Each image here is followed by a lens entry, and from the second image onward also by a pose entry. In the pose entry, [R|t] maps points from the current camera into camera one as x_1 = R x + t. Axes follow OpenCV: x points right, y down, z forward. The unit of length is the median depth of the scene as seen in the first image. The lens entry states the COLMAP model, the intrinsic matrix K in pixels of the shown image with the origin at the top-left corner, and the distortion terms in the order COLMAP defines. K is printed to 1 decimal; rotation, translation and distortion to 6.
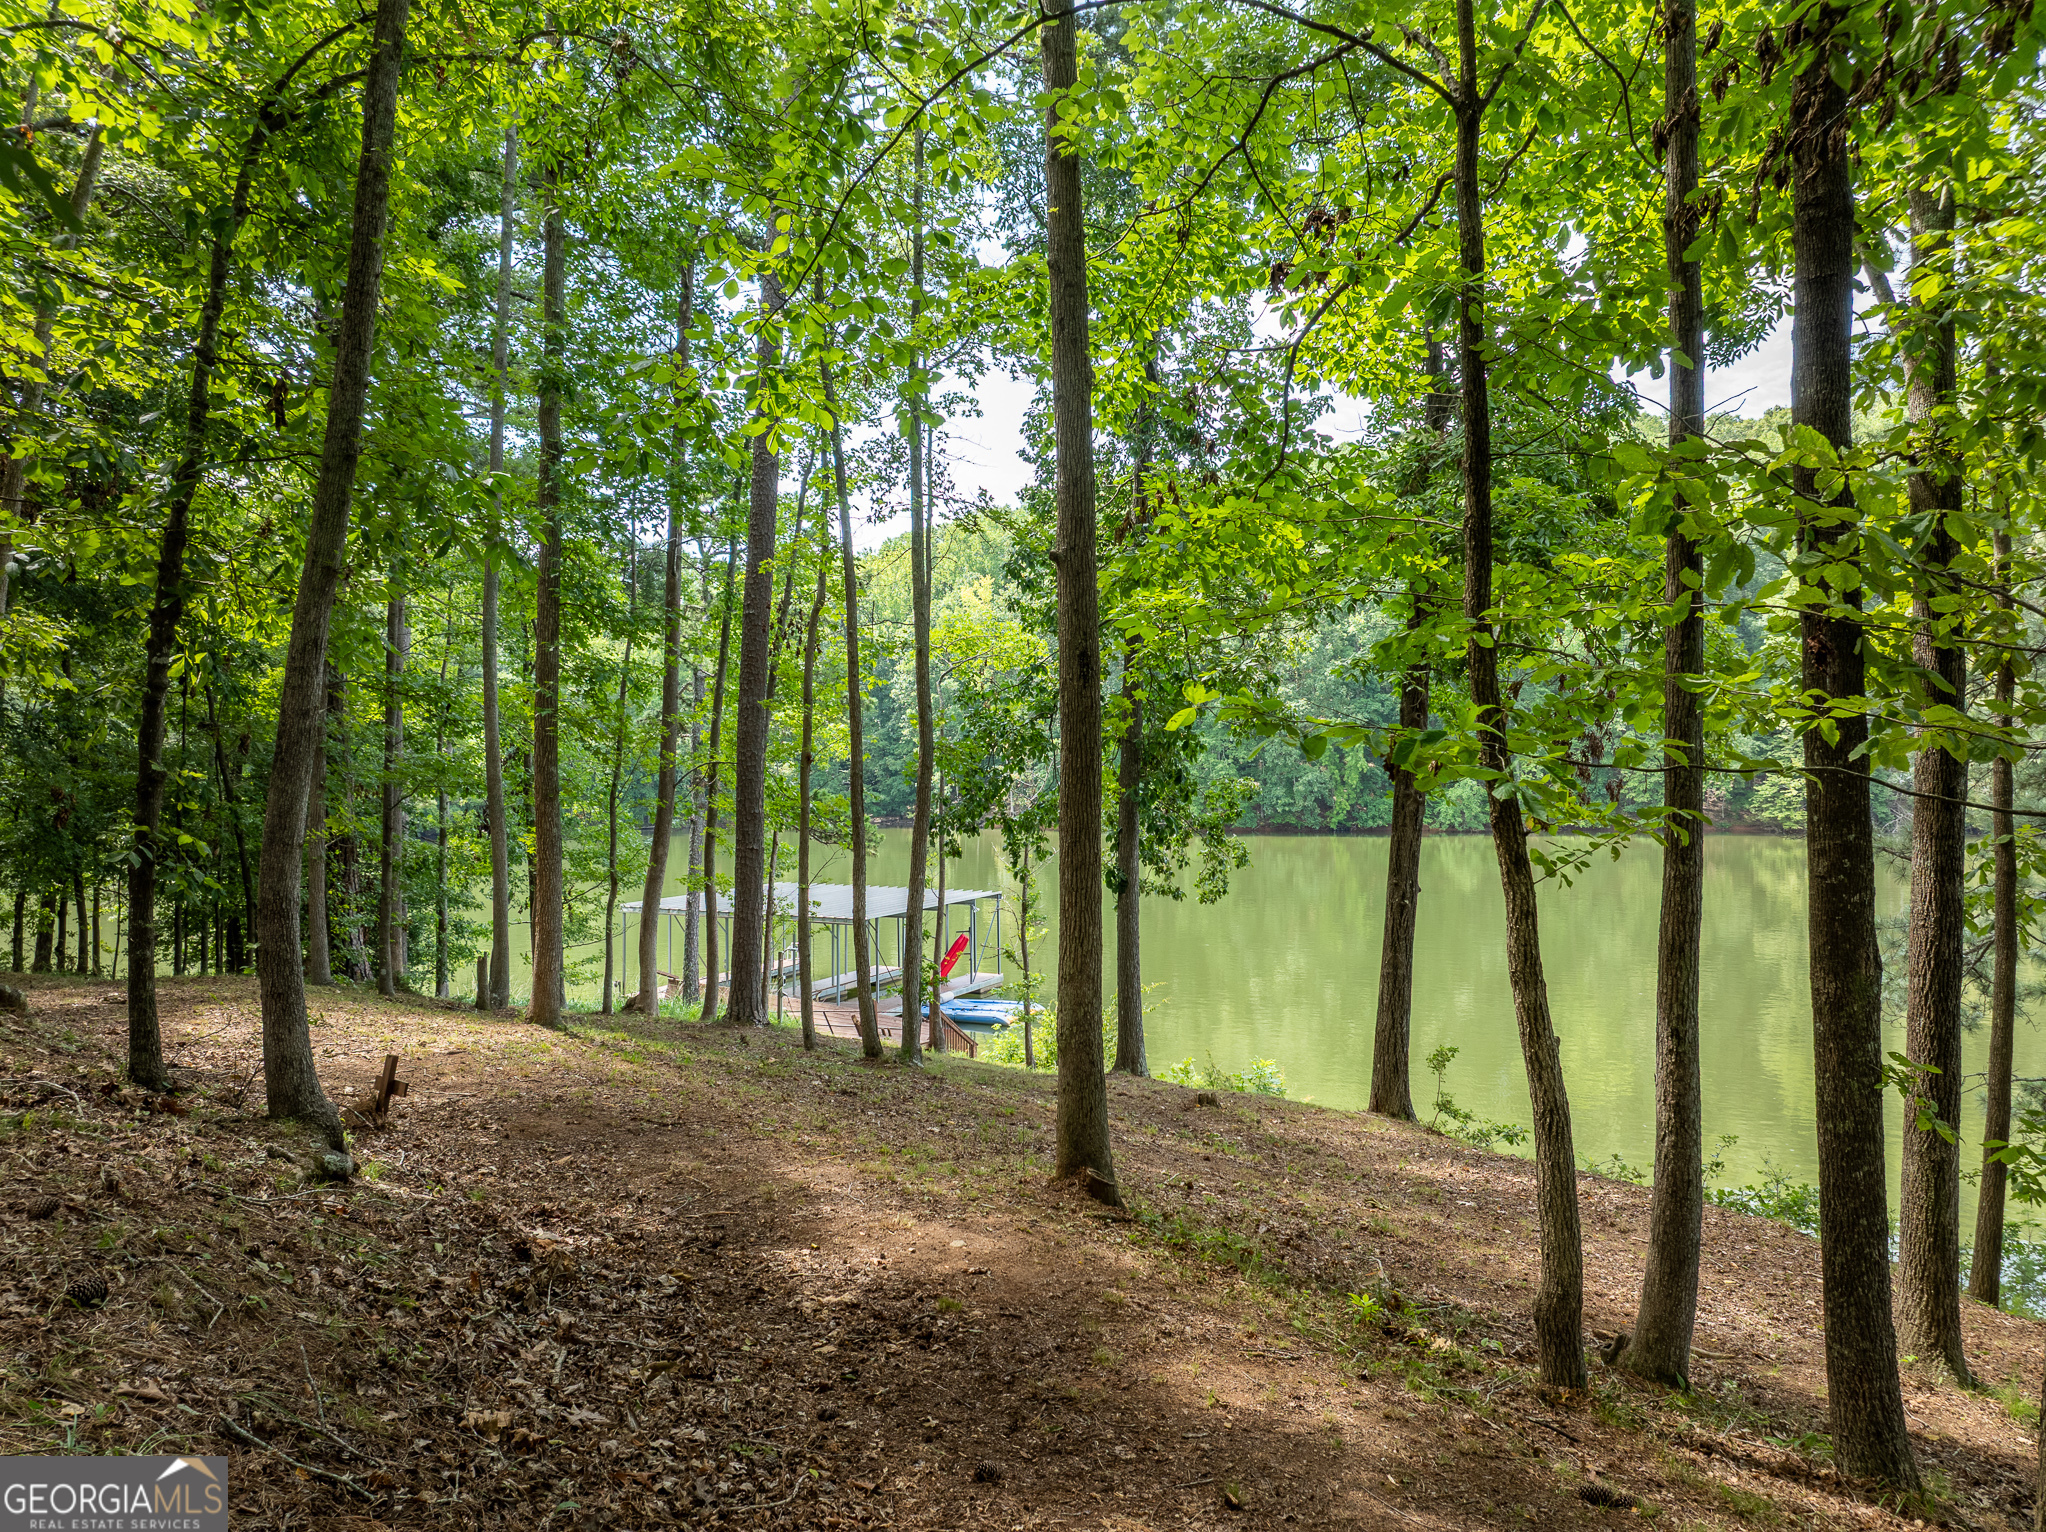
lens RADIAL K [[1409.0, 0, 1023.0], [0, 1409.0, 766.0], [0, 0, 1]] dist [-0.029708, 0.002119]
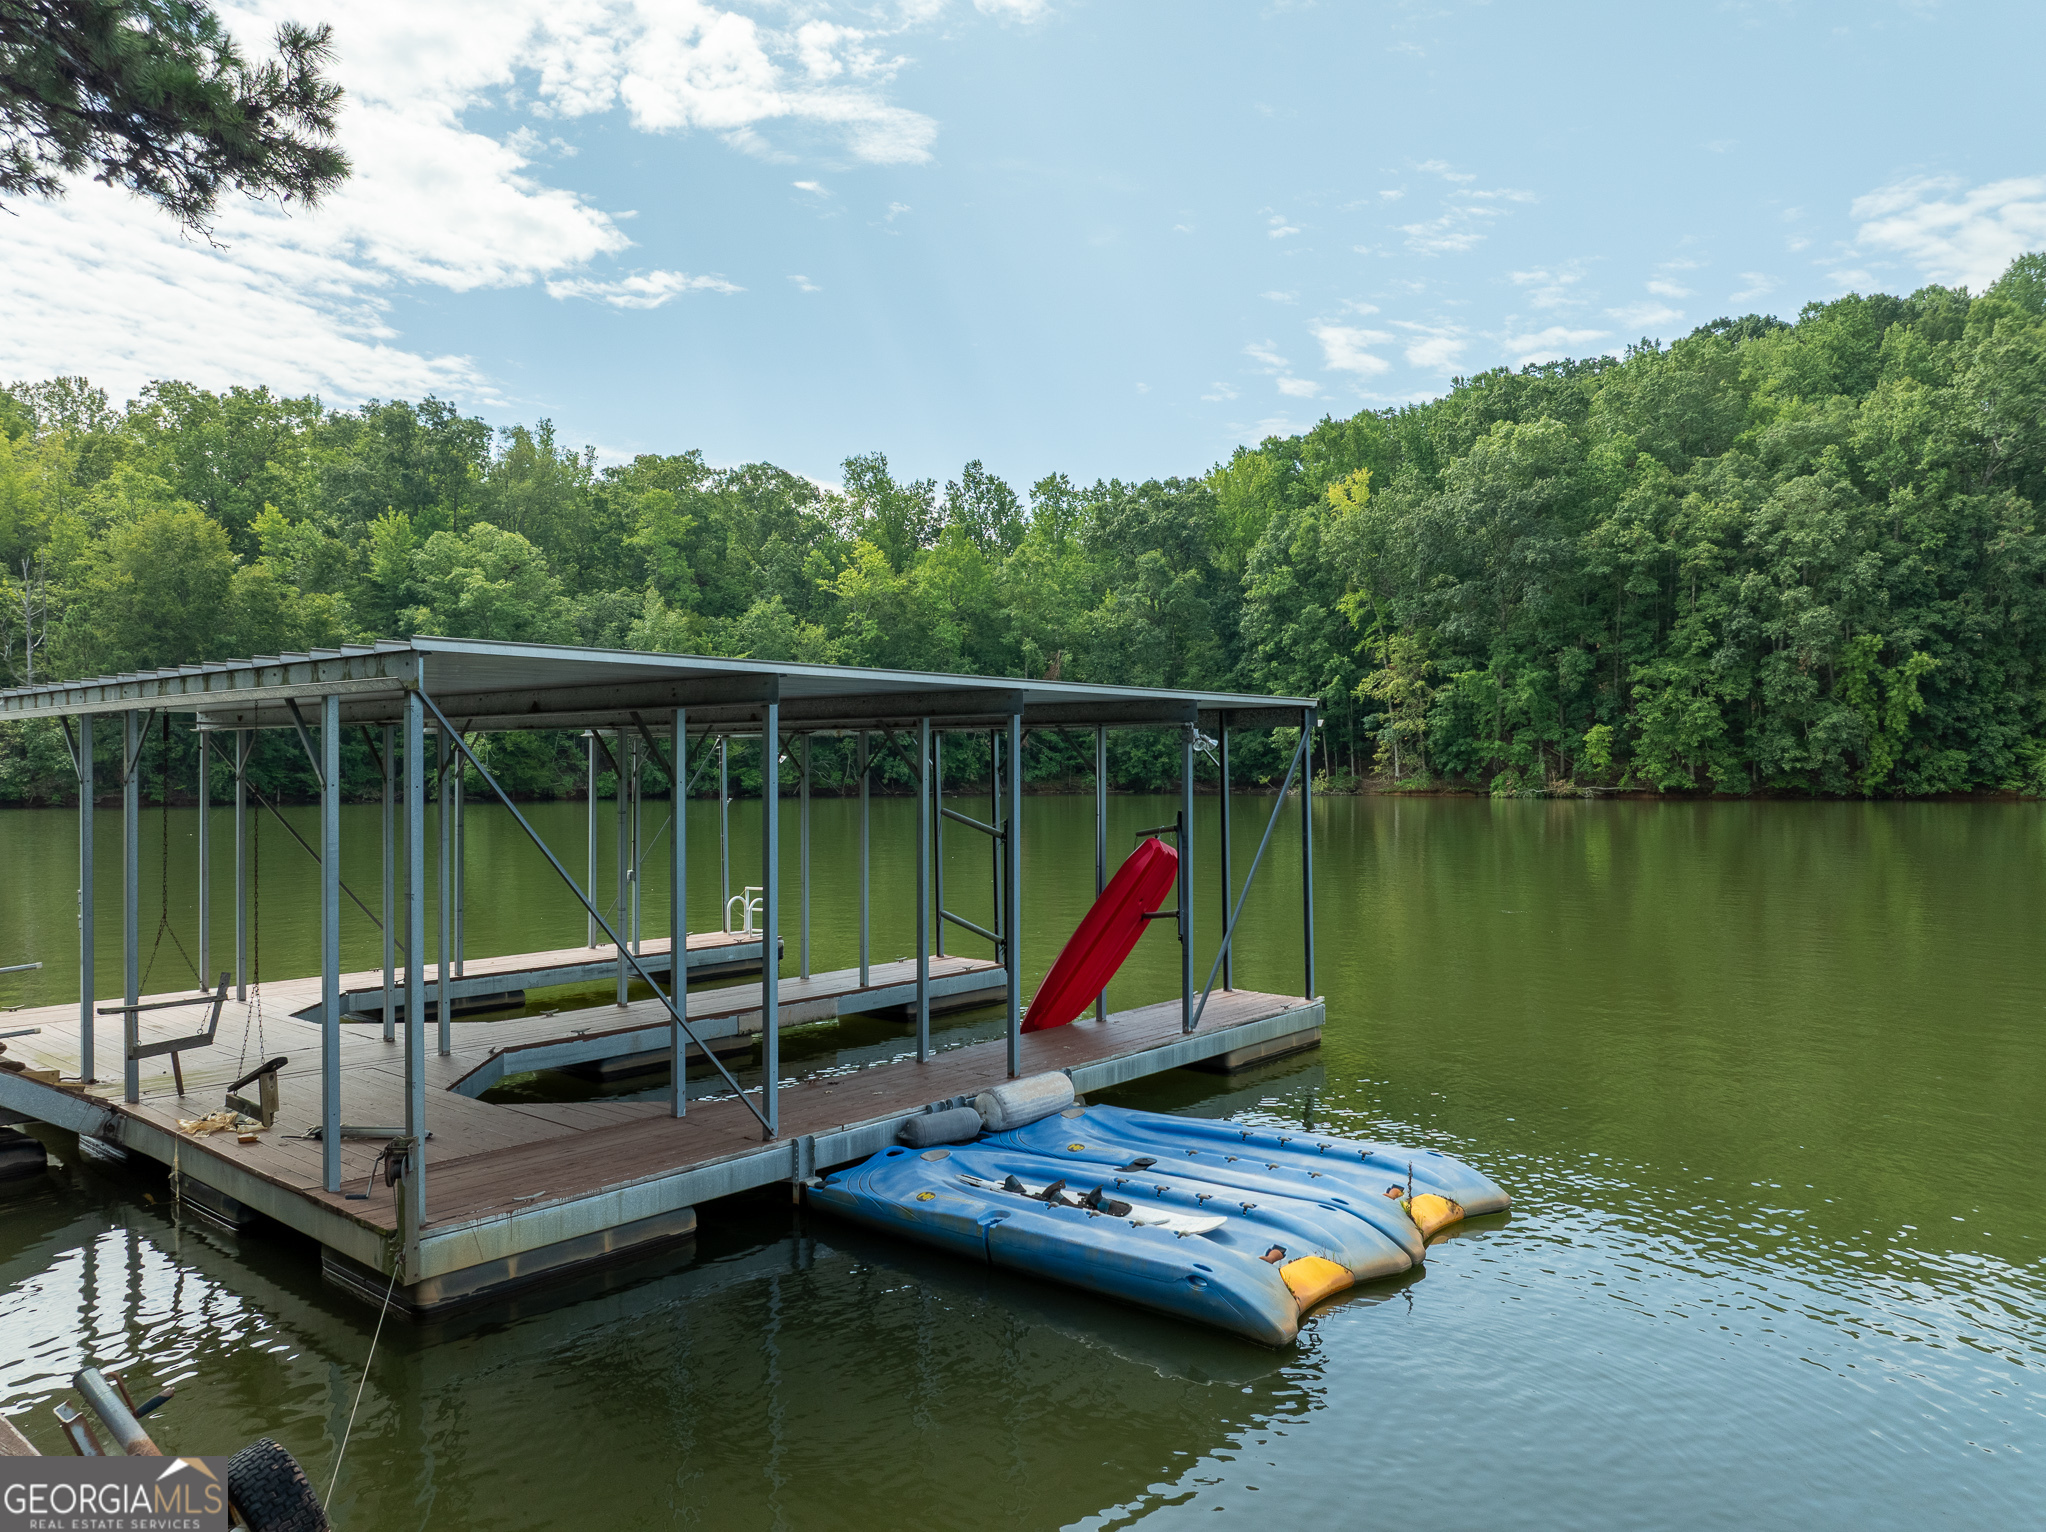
lens RADIAL K [[1434.8, 0, 1023.0], [0, 1434.8, 766.0], [0, 0, 1]] dist [-0.038091, 0.001123]
pose [[0.964511, -0.000863, -0.264043, 0.001770], [0.000961, 1.000000, 0.000243, 0.030585], [0.264042, -0.000488, 0.964511, 0.215192]]
